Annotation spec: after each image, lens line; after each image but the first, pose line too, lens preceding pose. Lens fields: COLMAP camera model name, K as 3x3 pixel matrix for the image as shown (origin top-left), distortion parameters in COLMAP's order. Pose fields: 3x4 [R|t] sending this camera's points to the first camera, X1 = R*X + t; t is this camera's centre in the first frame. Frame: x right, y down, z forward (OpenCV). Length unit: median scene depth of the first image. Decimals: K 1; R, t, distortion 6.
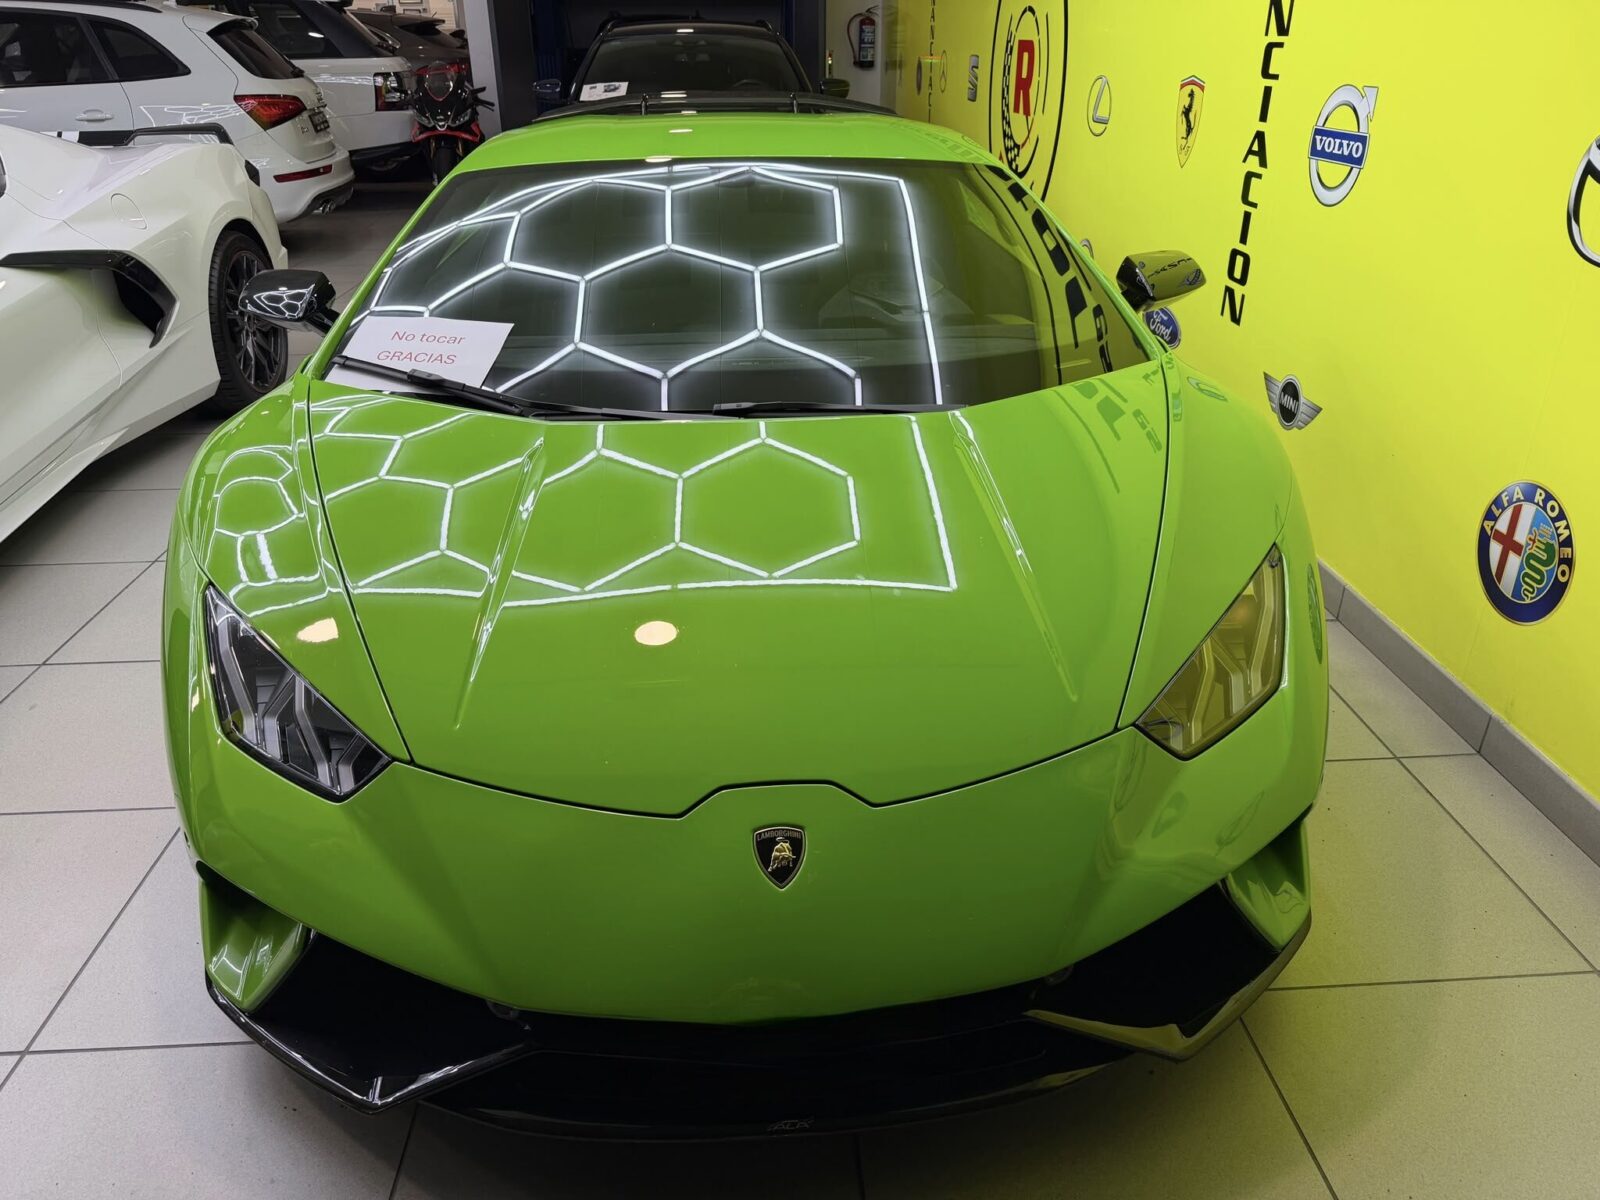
lens RADIAL K [[1098.7, 0, 800.0], [0, 1098.7, 600.0], [0, 0, 1]] dist [-0.011034, -0.001452]
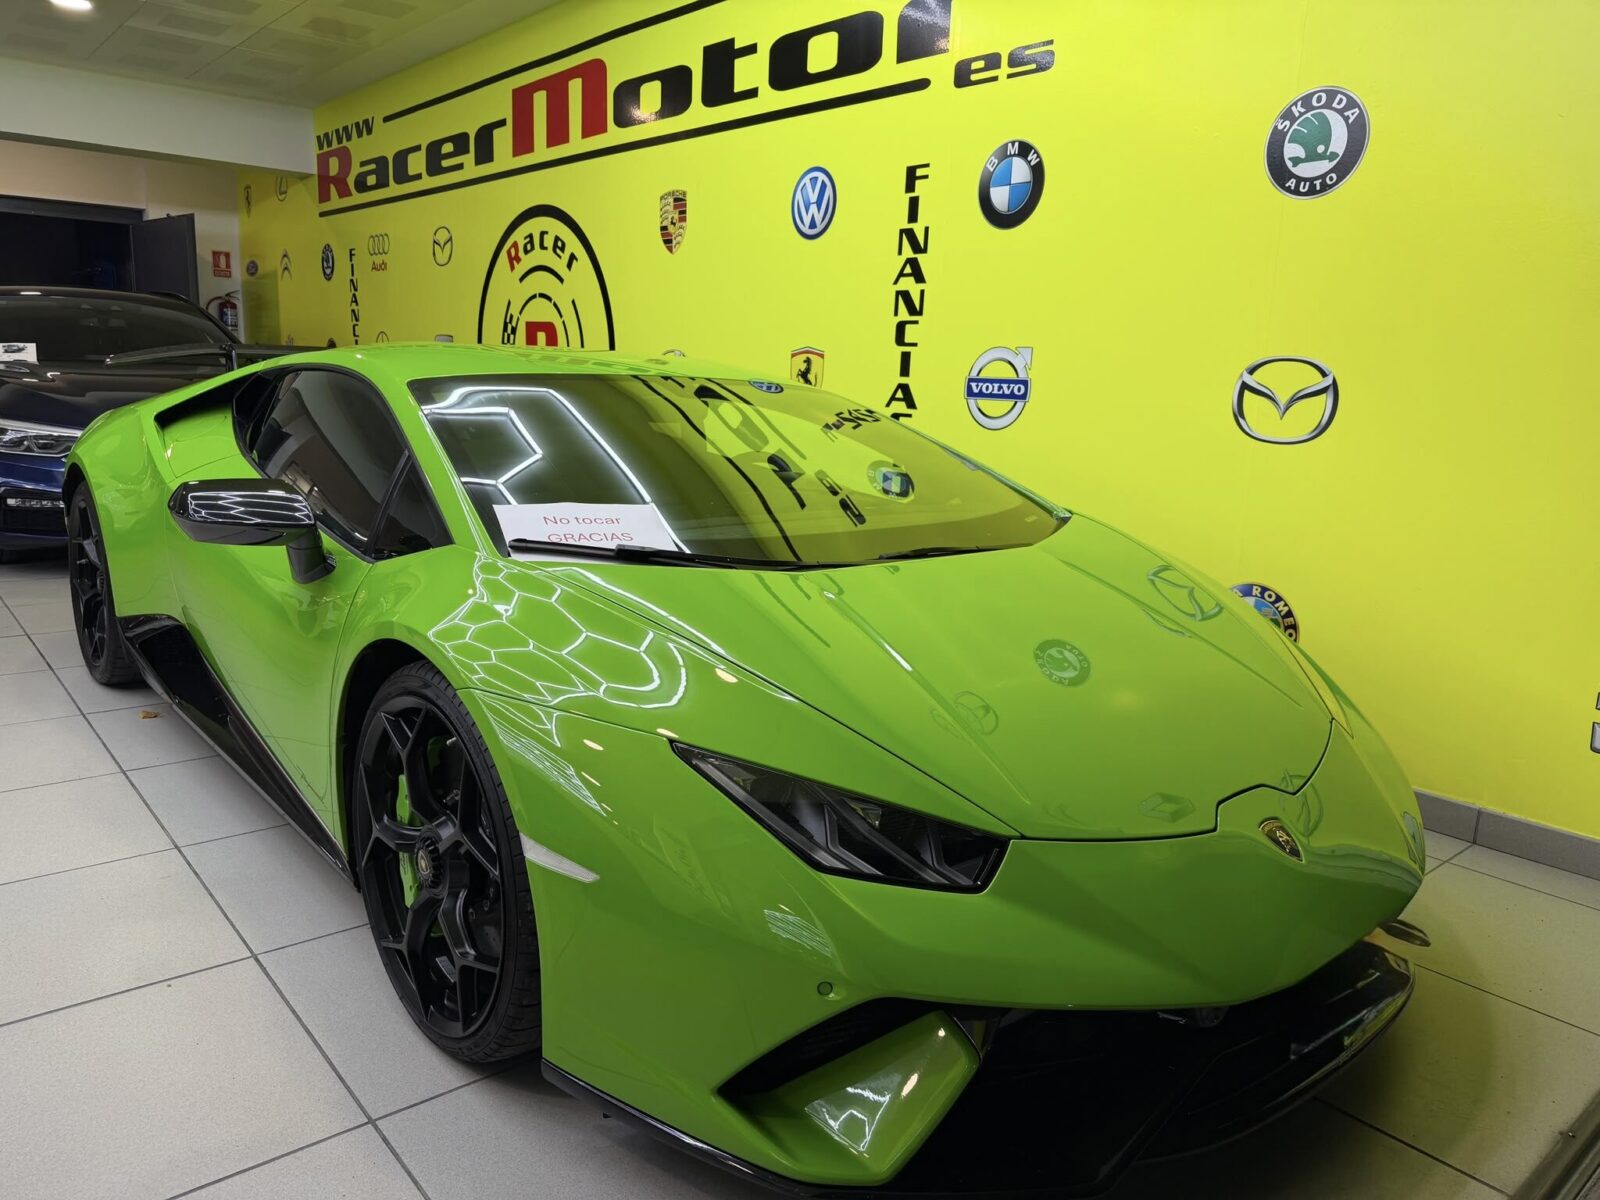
lens RADIAL K [[1128.7, 0, 790.2], [0, 1128.7, 586.3], [0, 0, 1]] dist [0.074878, -0.120866]
pose [[0.796245, -0.074050, 0.600426, -0.591499], [0.233990, 0.952935, -0.192777, 0.039414], [-0.557892, 0.293991, 0.776096, 0.102817]]
